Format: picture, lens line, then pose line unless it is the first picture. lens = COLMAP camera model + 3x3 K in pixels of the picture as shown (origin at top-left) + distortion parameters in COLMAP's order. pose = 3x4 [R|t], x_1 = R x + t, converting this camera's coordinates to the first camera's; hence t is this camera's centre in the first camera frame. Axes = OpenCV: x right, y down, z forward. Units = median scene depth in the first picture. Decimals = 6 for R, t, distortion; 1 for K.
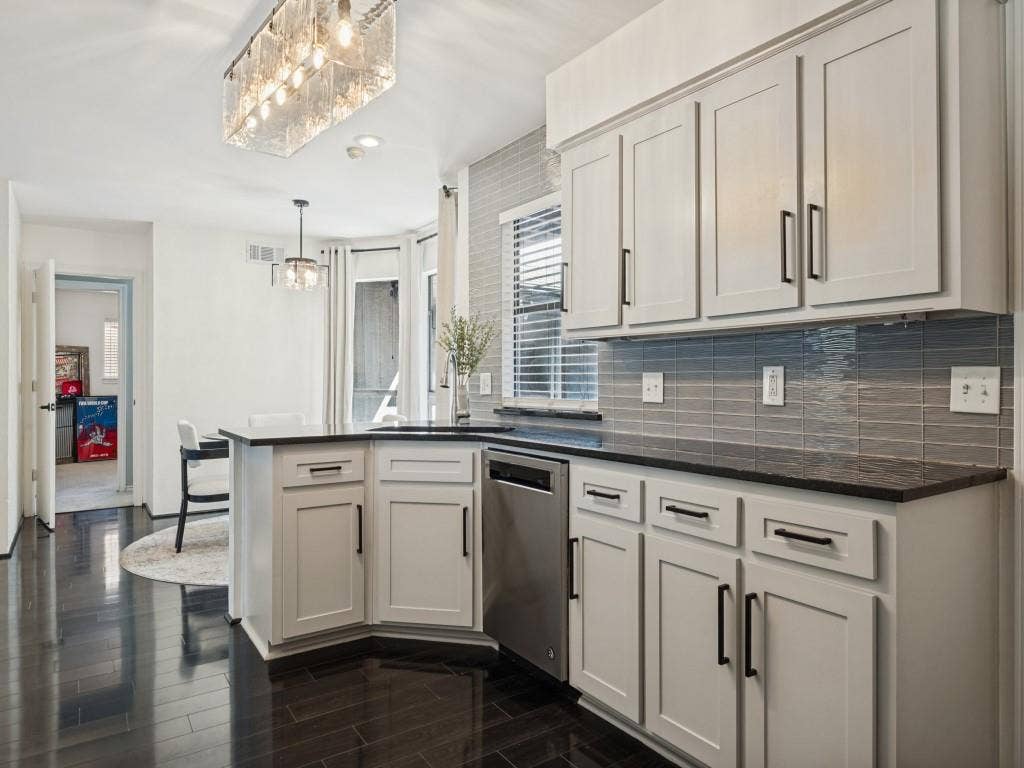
lens RADIAL K [[642.7, 0, 512.0], [0, 642.7, 384.0], [0, 0, 1]] dist [-0.001421, 0.000126]
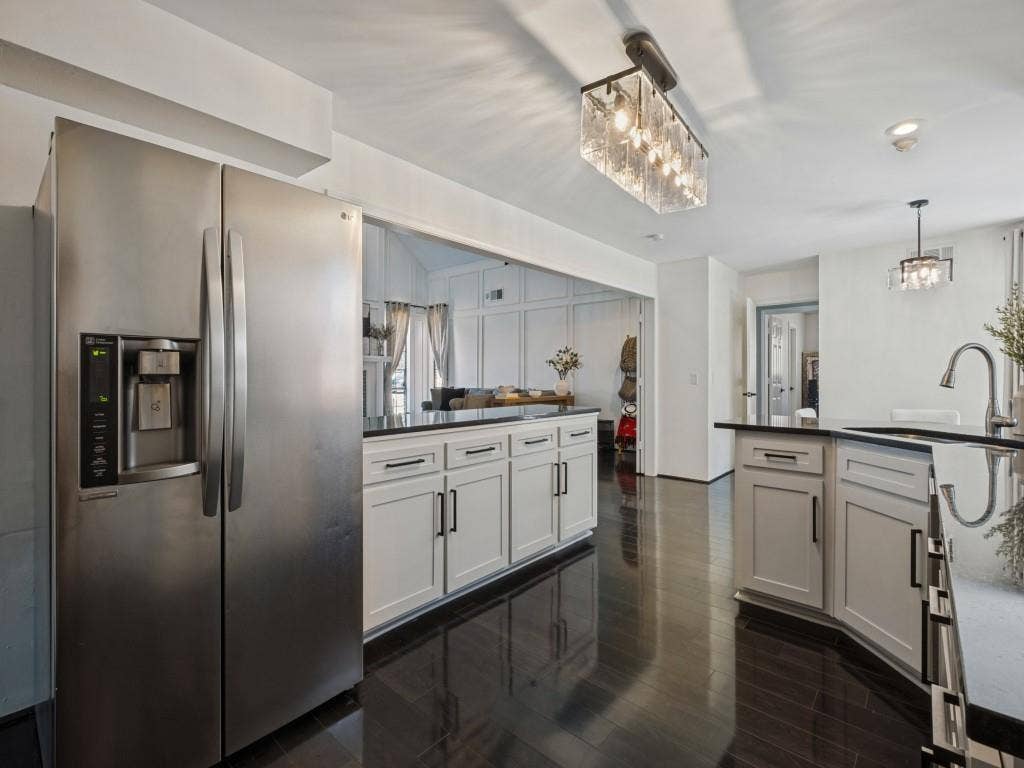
lens RADIAL K [[459.0, 0, 512.0], [0, 459.0, 384.0], [0, 0, 1]] dist [-0.000458, -0.000128]
pose [[0.244029, 0.015656, -0.969642, 0.358273], [-0.006583, 0.999873, 0.014487, -0.004001], [0.969746, 0.002848, 0.244101, 0.325453]]
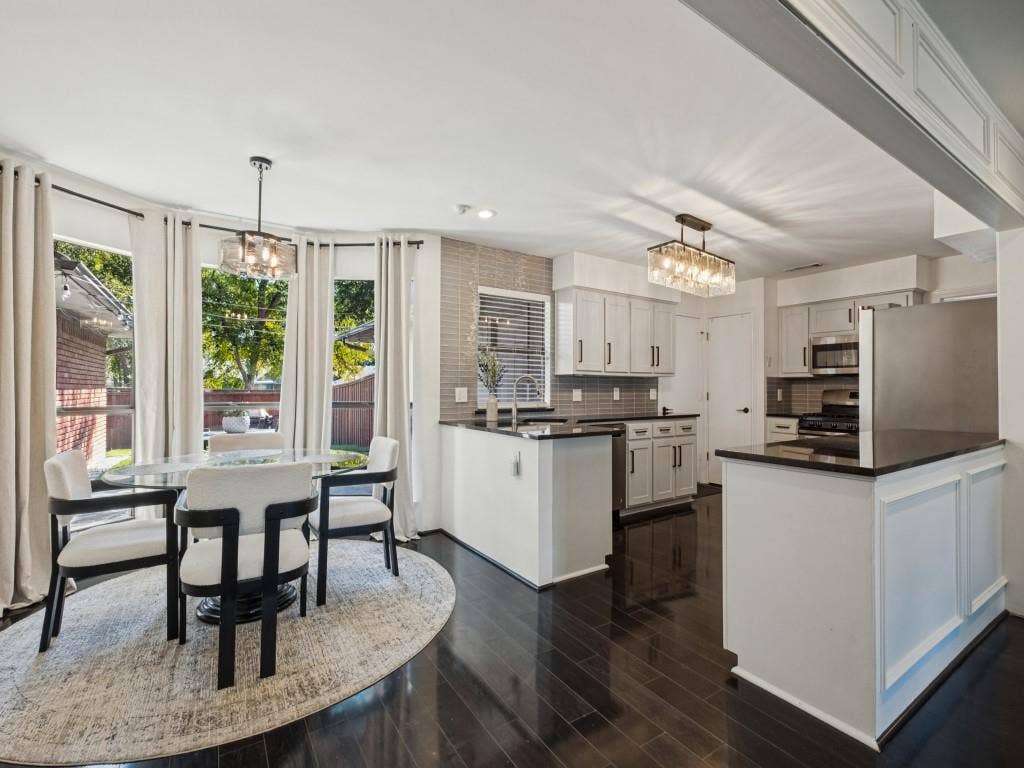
lens RADIAL K [[459.0, 0, 512.0], [0, 459.0, 384.0], [0, 0, 1]] dist [-0.000458, -0.000128]
pose [[0.021013, 0.012008, 0.999707, -1.411410], [0.004012, 0.999919, -0.012095, -0.015638], [-0.999771, 0.004265, 0.020963, 1.118140]]
